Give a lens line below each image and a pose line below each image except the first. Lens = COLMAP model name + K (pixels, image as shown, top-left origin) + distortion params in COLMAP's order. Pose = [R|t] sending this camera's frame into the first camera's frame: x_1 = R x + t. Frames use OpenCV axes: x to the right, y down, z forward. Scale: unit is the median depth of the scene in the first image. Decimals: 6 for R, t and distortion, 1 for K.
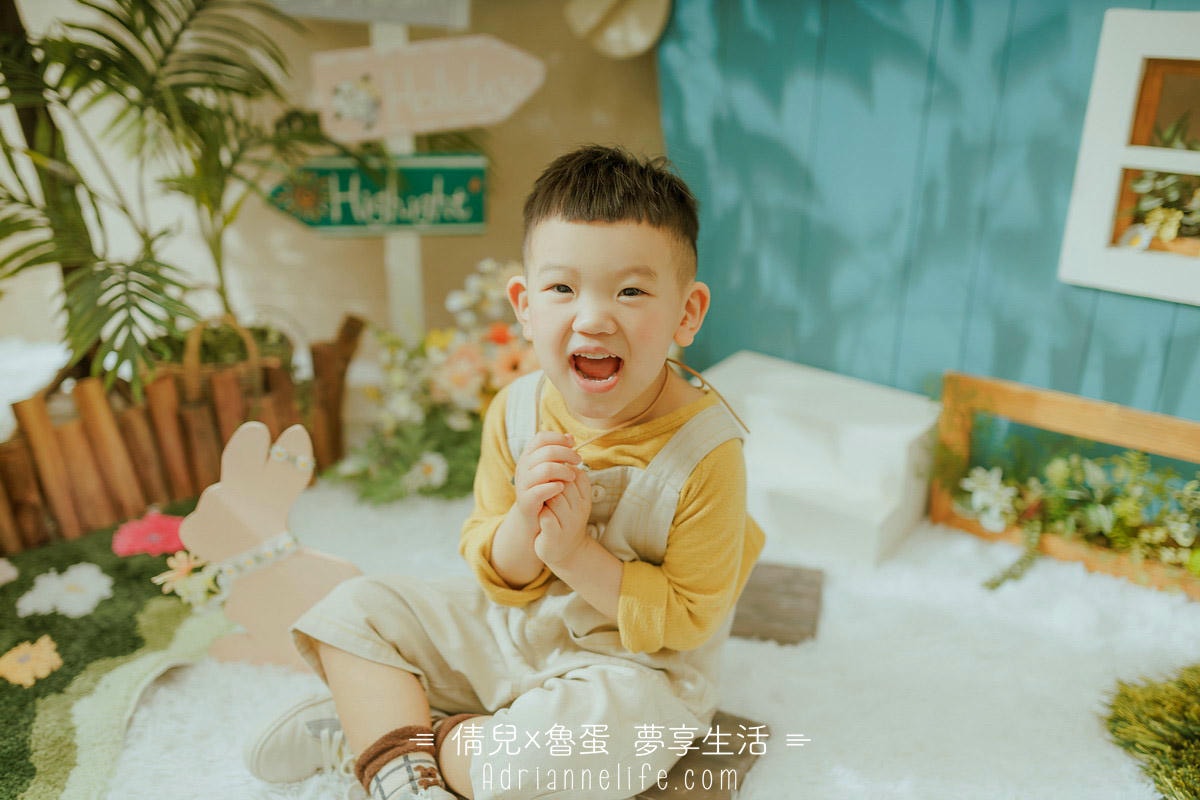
lens RADIAL K [[1139.4, 0, 599.9], [0, 1139.4, 419.1], [0, 0, 1]] dist [0.003818, -0.012393]
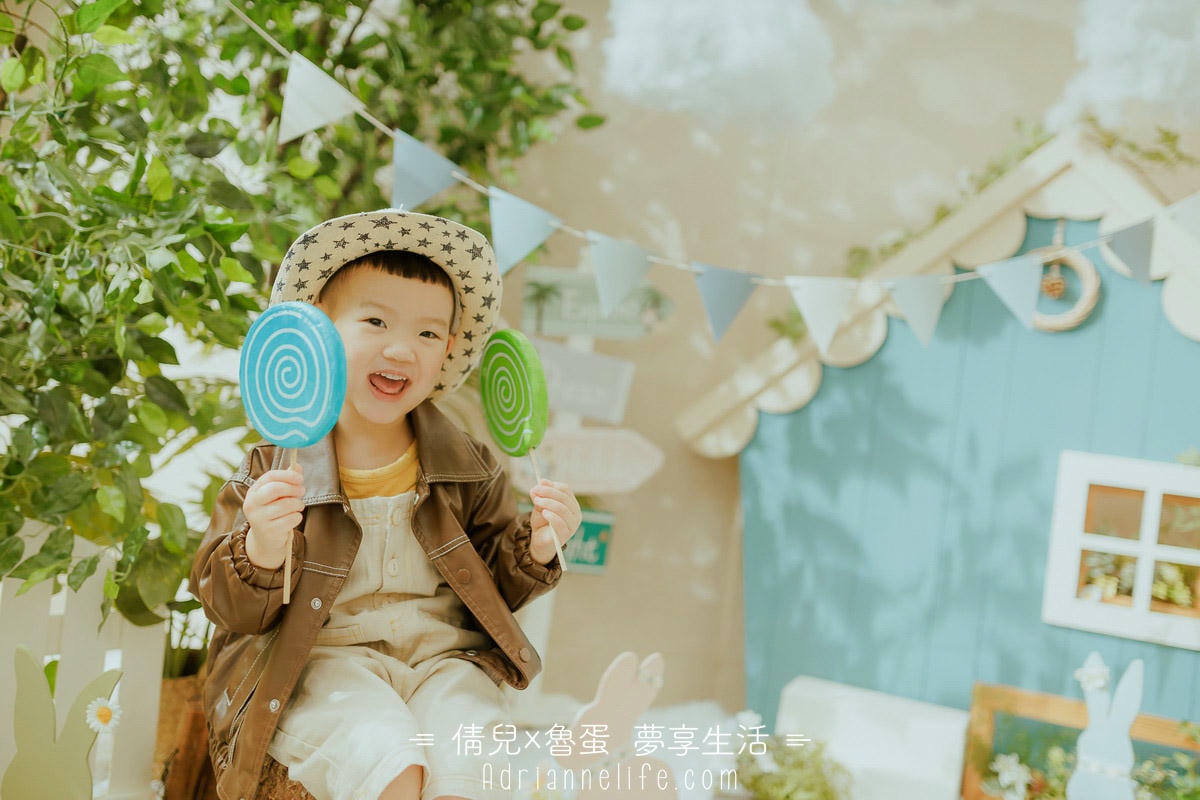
lens RADIAL K [[1139.4, 0, 599.9], [0, 1139.4, 419.1], [0, 0, 1]] dist [0.003818, -0.012393]
pose [[0.961222, 0.112614, 0.251734, -0.498873], [-0.009256, 0.925483, -0.378675, 0.181428], [-0.275620, 0.361661, 0.890637, -0.237674]]
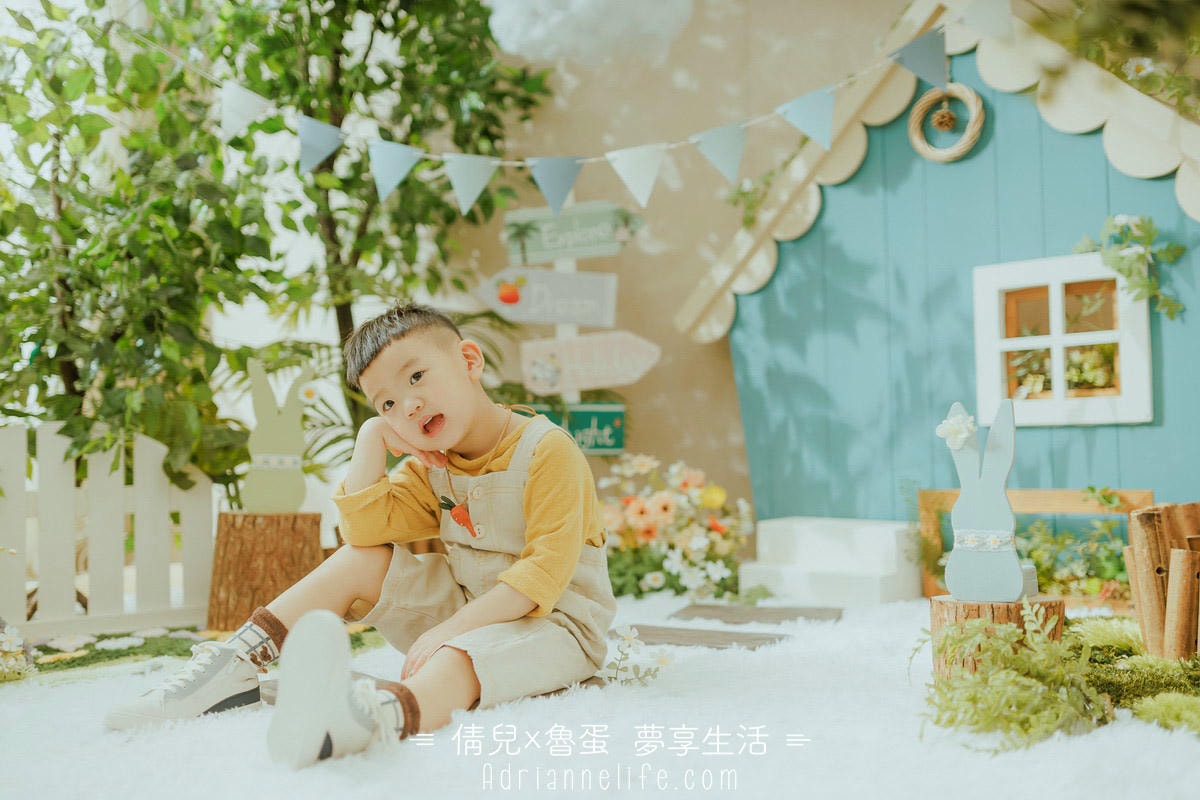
lens RADIAL K [[1139.4, 0, 599.9], [0, 1139.4, 419.1], [0, 0, 1]] dist [0.003818, -0.012393]
pose [[0.991844, -0.039553, -0.121169, 0.060904], [-0.014141, 0.910620, -0.413002, 0.472878], [0.126674, 0.411347, 0.902634, -0.451828]]
